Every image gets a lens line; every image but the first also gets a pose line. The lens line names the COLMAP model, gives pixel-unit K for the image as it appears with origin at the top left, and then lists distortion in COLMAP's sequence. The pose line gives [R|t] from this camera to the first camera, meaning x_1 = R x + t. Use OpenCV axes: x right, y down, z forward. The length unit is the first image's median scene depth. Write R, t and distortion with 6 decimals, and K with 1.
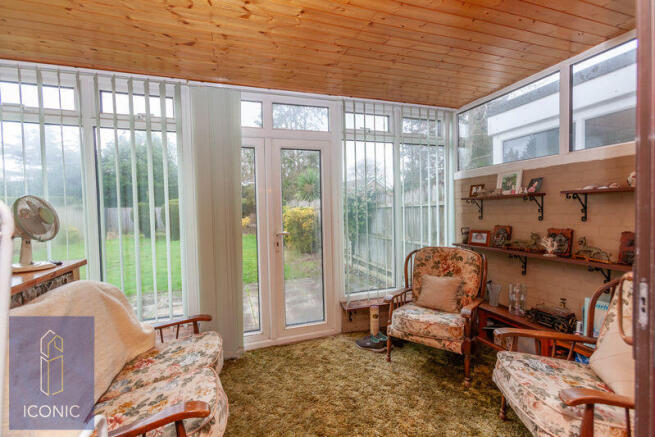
lens RADIAL K [[306.7, 0, 339.9], [0, 306.7, 218.4], [0, 0, 1]] dist [-0.010839, 0.000361]
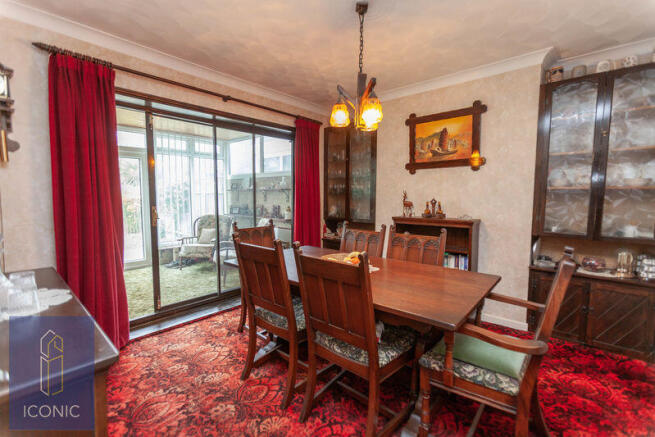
lens RADIAL K [[306.7, 0, 339.9], [0, 306.7, 218.4], [0, 0, 1]] dist [-0.010839, 0.000361]
pose [[0.884186, -0.018317, 0.466776, 0.122132], [-0.002661, 0.999017, 0.044245, 0.025628], [-0.467128, -0.040363, 0.883268, -0.979382]]
